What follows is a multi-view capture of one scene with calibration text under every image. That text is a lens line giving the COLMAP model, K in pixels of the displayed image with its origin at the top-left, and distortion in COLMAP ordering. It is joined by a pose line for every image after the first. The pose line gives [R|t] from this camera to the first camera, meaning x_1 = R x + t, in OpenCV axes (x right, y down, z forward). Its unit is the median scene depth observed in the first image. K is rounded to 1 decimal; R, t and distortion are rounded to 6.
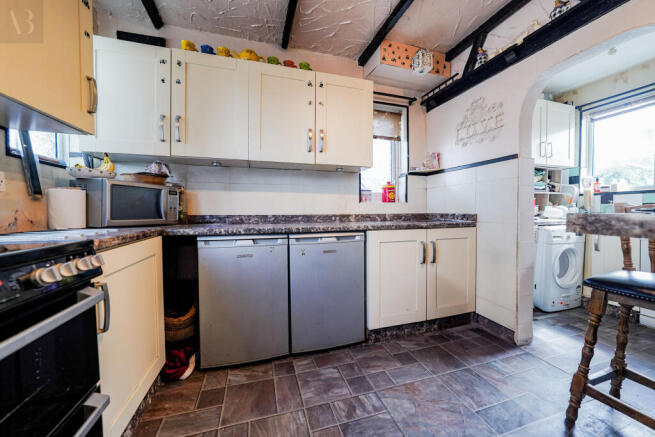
lens RADIAL K [[235.4, 0, 326.6], [0, 235.4, 215.4], [0, 0, 1]] dist [-0.010291, 0.000139]
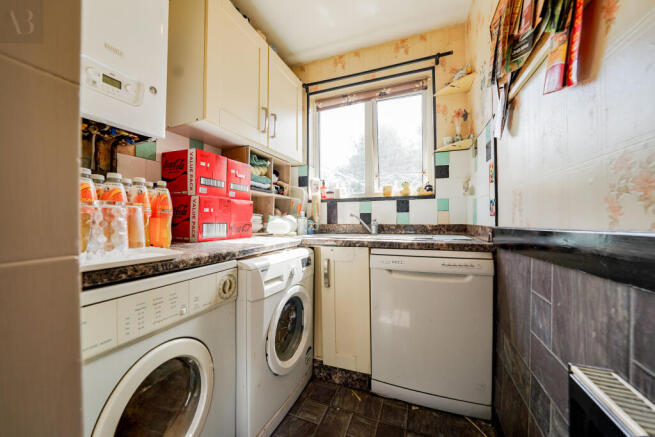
lens RADIAL K [[235.4, 0, 326.6], [0, 235.4, 215.4], [0, 0, 1]] dist [-0.010291, 0.000139]
pose [[0.630968, -0.000748, 0.775809, 0.530596], [0.020395, 0.999670, -0.015624, -0.028094], [-0.775541, 0.025681, 0.630775, 0.471223]]
